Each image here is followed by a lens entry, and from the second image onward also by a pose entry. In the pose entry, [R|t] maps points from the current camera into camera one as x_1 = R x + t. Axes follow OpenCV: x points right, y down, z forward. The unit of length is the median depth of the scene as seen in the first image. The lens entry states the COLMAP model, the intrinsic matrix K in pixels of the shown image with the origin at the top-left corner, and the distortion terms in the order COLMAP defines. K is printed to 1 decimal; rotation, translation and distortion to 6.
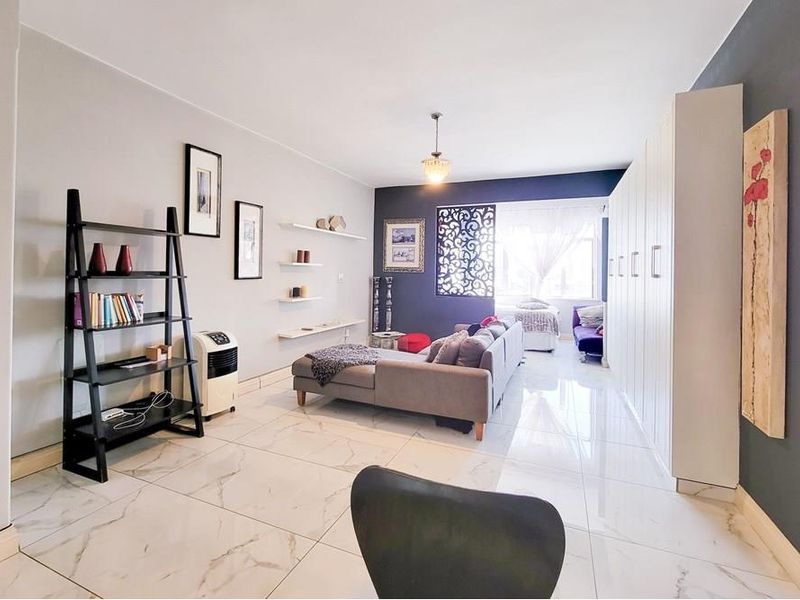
lens RADIAL K [[375.4, 0, 401.2], [0, 375.4, 271.6], [0, 0, 1]] dist [0.000523, -0.000366]
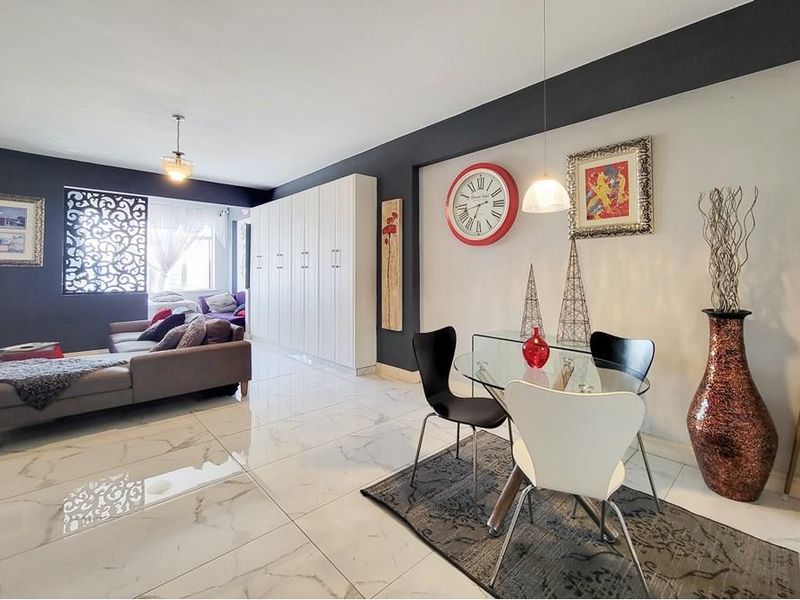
lens RADIAL K [[363.7, 0, 398.6], [0, 363.7, 267.3], [0, 0, 1]] dist [-0.001196, -0.001071]
pose [[0.417235, -0.002879, 0.908794, -0.351116], [0.003854, 0.999992, 0.001398, 0.006200], [-0.908791, 0.002919, 0.417242, 0.002736]]
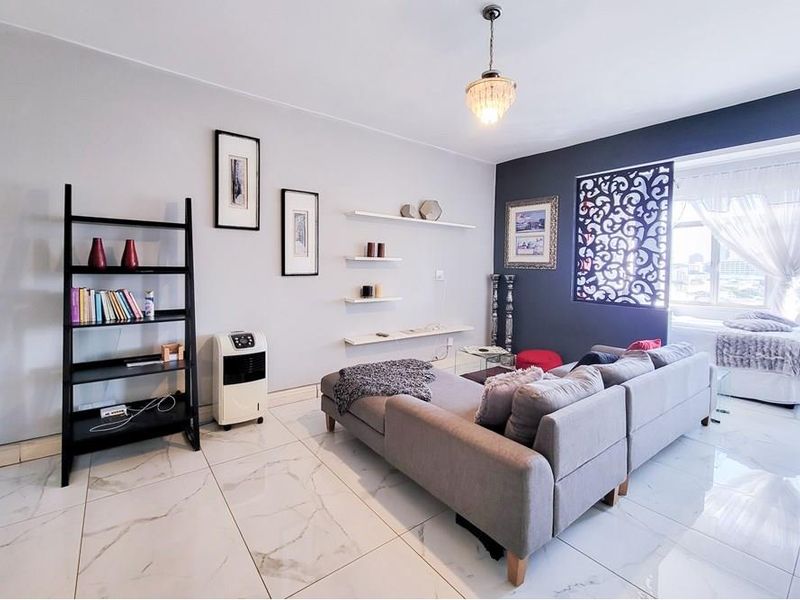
lens RADIAL K [[367.1, 0, 399.7], [0, 367.1, 277.8], [0, 0, 1]] dist [0.001080, -0.000077]
pose [[0.871840, 0.013110, -0.489615, 0.159172], [-0.001150, 0.999694, 0.024722, 0.001959], [0.489789, -0.020991, 0.871588, 0.240885]]
